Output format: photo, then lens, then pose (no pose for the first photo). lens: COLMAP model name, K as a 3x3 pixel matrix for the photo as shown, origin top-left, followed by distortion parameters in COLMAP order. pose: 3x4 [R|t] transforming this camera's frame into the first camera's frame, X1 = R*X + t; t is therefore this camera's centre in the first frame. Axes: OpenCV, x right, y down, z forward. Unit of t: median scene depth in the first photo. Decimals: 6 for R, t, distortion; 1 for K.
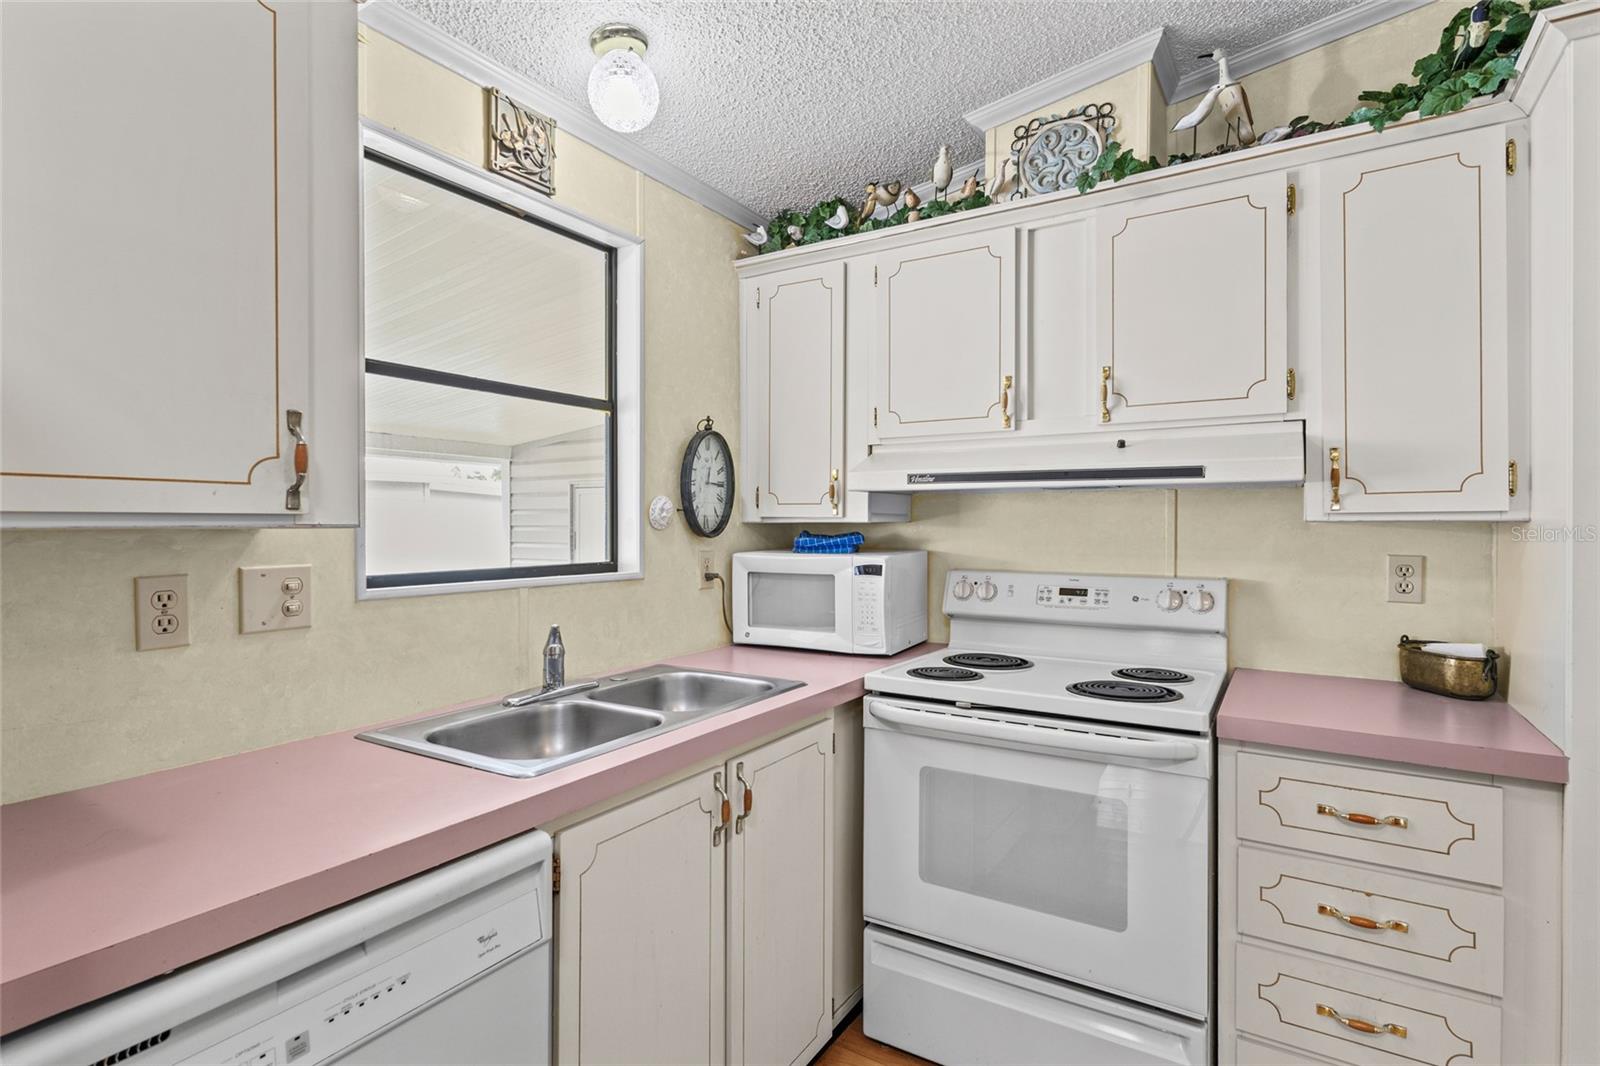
lens RADIAL K [[781.6, 0, 803.7], [0, 781.6, 525.0], [0, 0, 1]] dist [0.003585, 0.002421]
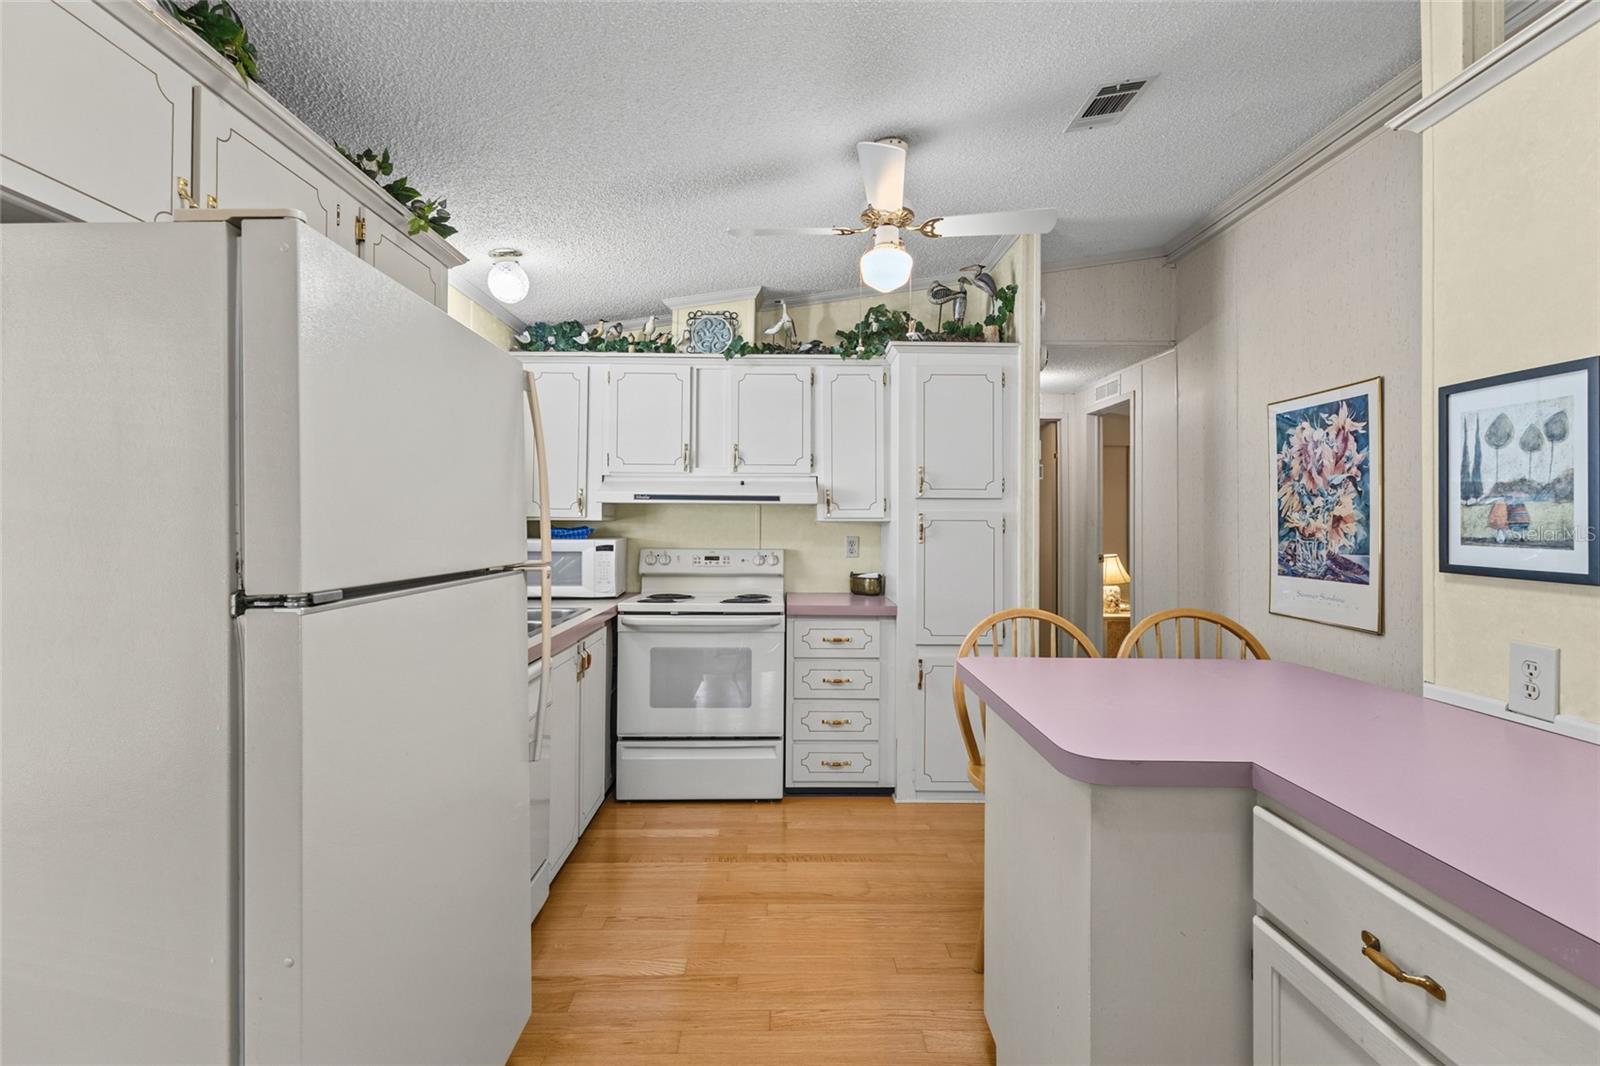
lens RADIAL K [[747.4, 0, 796.2], [0, 747.4, 520.0], [0, 0, 1]] dist [0.005355, 0.000860]
pose [[0.839037, 0.005972, 0.544042, -0.531845], [-0.003538, 0.999979, -0.005521, 0.003361], [-0.544063, 0.002707, 0.839040, -0.708307]]
